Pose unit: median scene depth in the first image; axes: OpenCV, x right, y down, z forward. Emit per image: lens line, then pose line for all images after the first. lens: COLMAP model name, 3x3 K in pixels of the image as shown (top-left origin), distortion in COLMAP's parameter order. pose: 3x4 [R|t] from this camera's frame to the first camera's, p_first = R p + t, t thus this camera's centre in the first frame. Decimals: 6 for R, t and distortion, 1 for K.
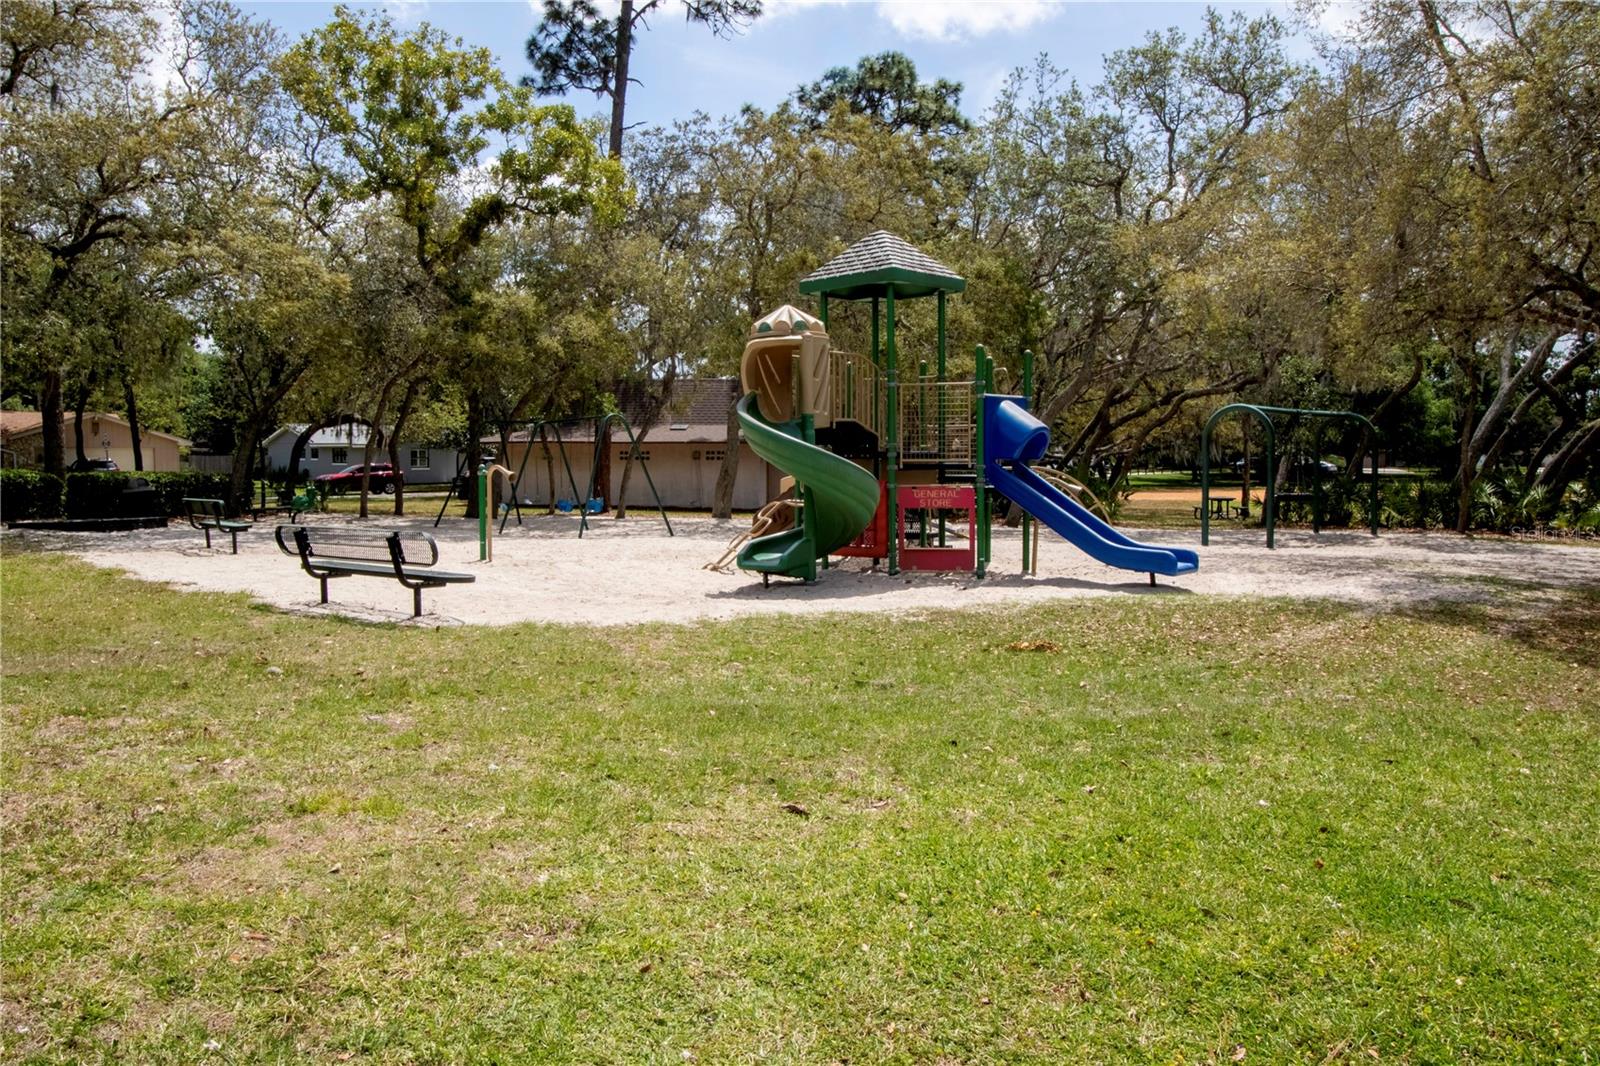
lens RADIAL K [[1301.7, 0, 800.0], [0, 1301.7, 533.0], [0, 0, 1]] dist [0.112316, -0.000286]
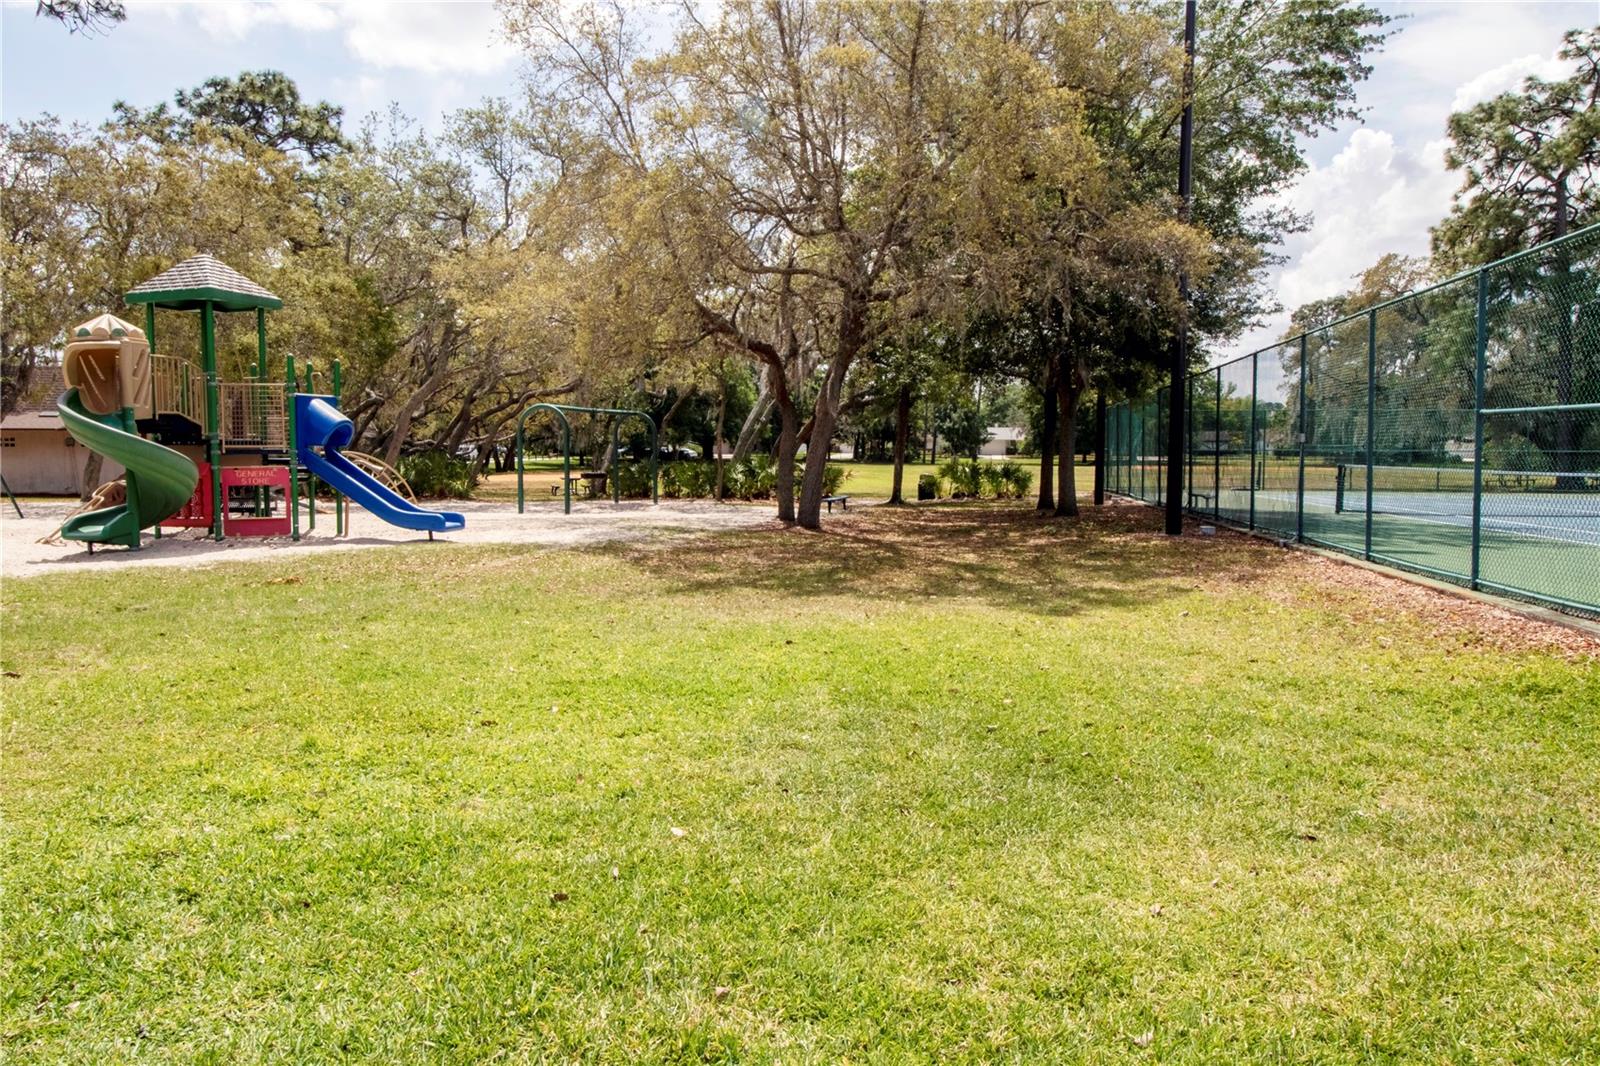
lens RADIAL K [[1195.9, 0, 800.0], [0, 1195.9, 533.0], [0, 0, 1]] dist [0.042057, -0.000848]
pose [[0.906958, -0.034116, 0.419837, 0.068167], [0.027596, 0.999386, 0.021596, 0.011642], [-0.420316, -0.008001, 0.907343, -0.189803]]
